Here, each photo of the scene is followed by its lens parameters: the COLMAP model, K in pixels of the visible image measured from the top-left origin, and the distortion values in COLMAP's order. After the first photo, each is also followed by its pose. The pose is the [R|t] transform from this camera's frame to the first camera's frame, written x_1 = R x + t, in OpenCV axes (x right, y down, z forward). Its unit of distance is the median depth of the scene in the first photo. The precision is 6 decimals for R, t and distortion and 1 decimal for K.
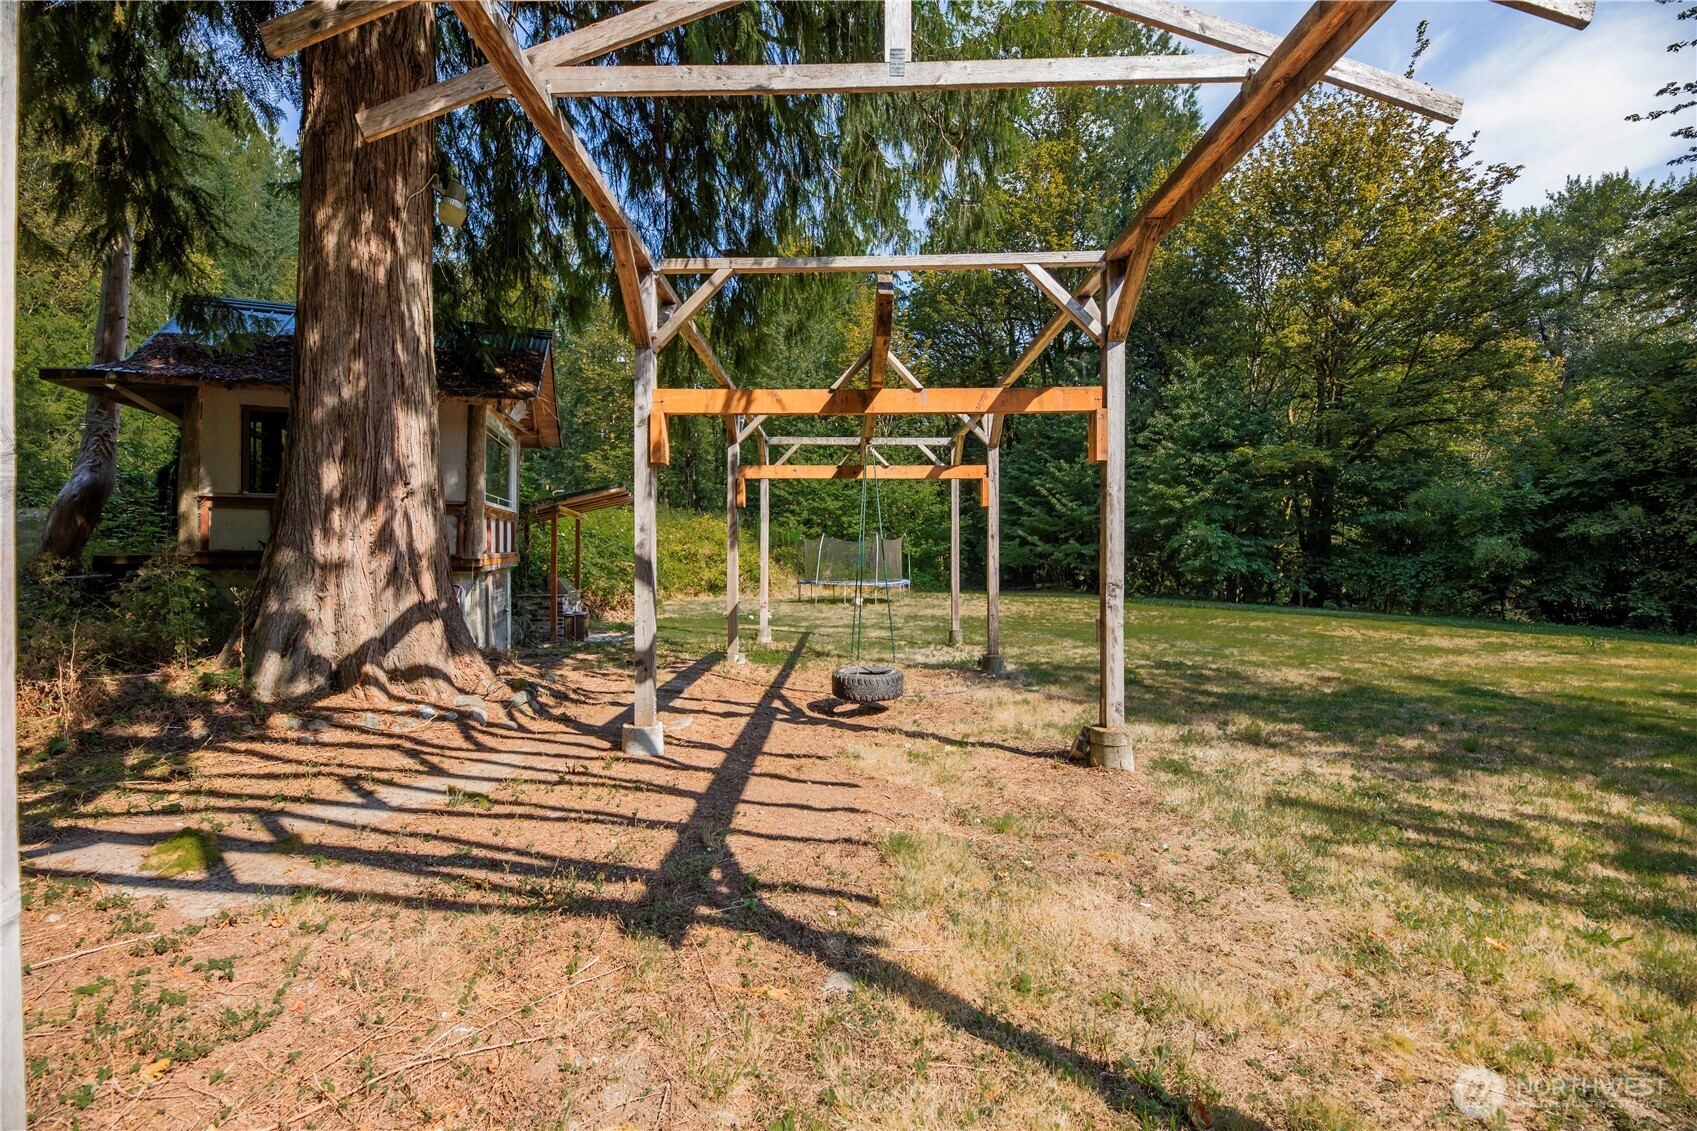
lens RADIAL K [[706.8, 0, 848.5], [0, 706.8, 565.5], [0, 0, 1]] dist [-0.001164, -0.000314]
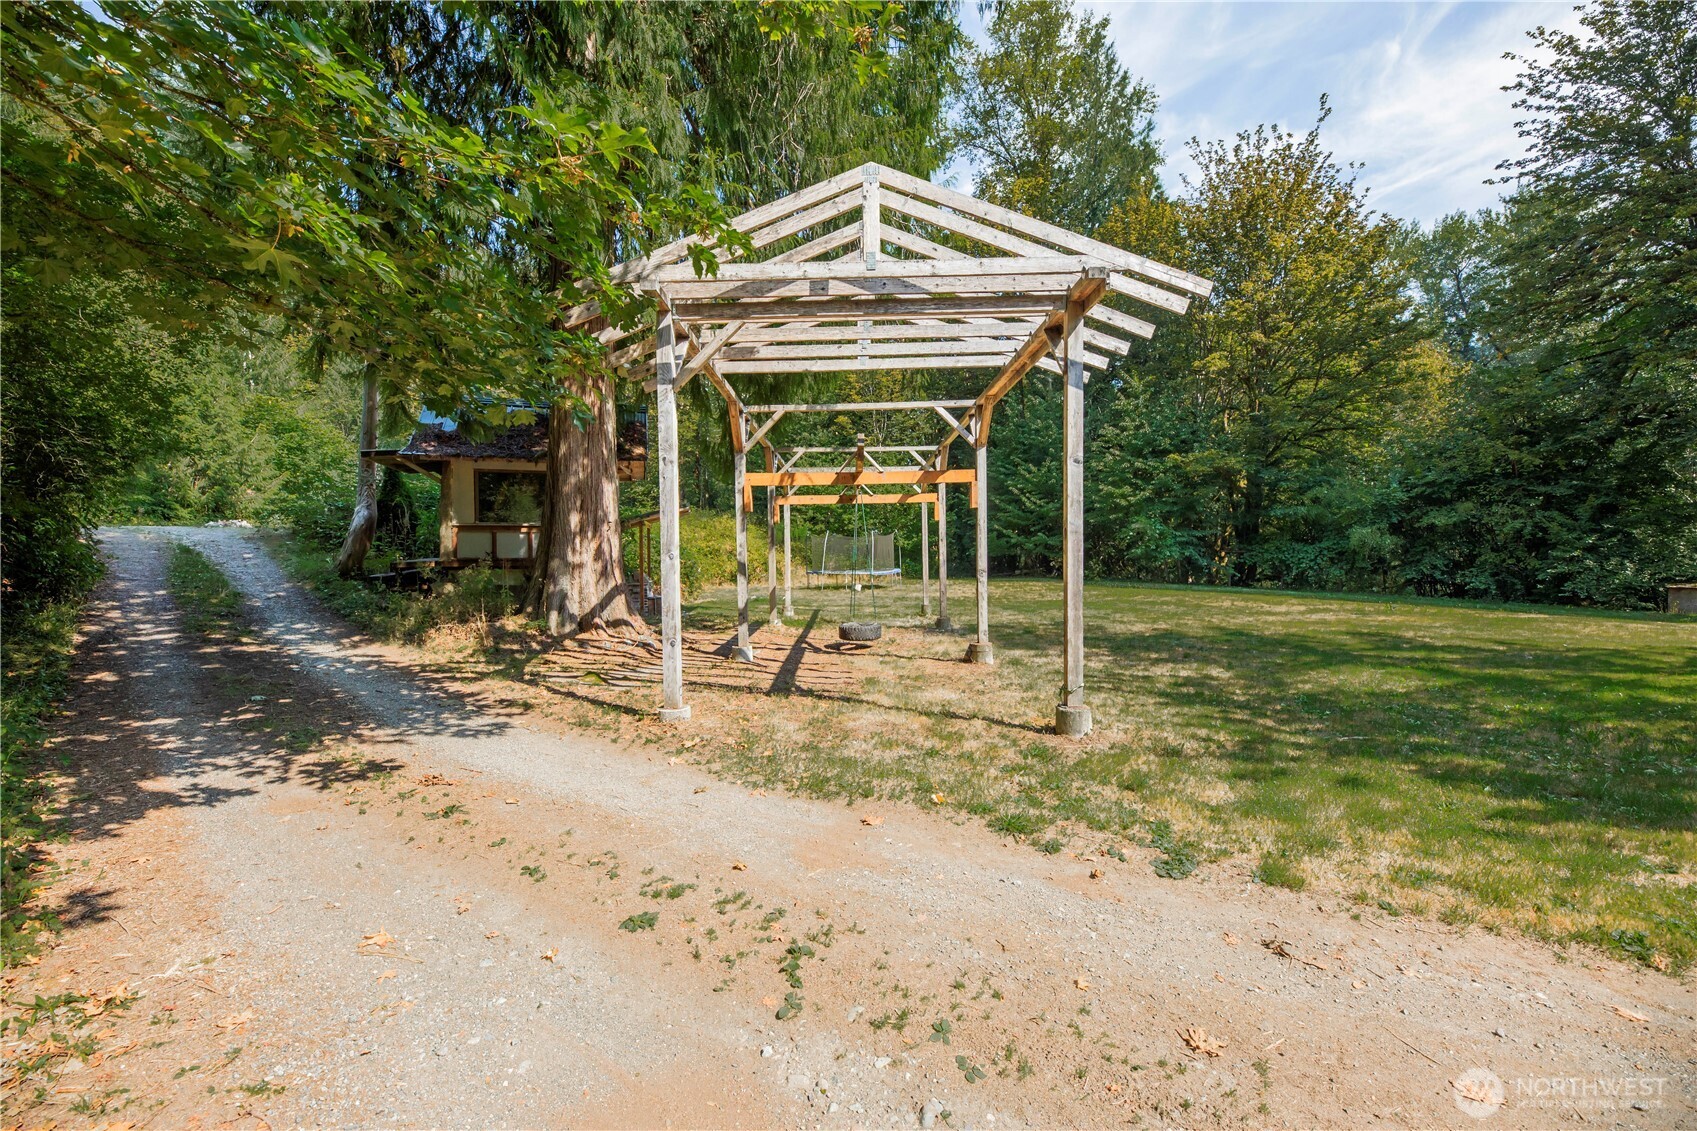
lens RADIAL K [[706.8, 0, 848.5], [0, 706.8, 565.5], [0, 0, 1]] dist [-0.001164, -0.000314]
pose [[0.999883, -0.015033, -0.002800, 0.005016], [0.015072, 0.999778, 0.014757, -0.008723], [0.002578, -0.014797, 0.999887, -0.400143]]
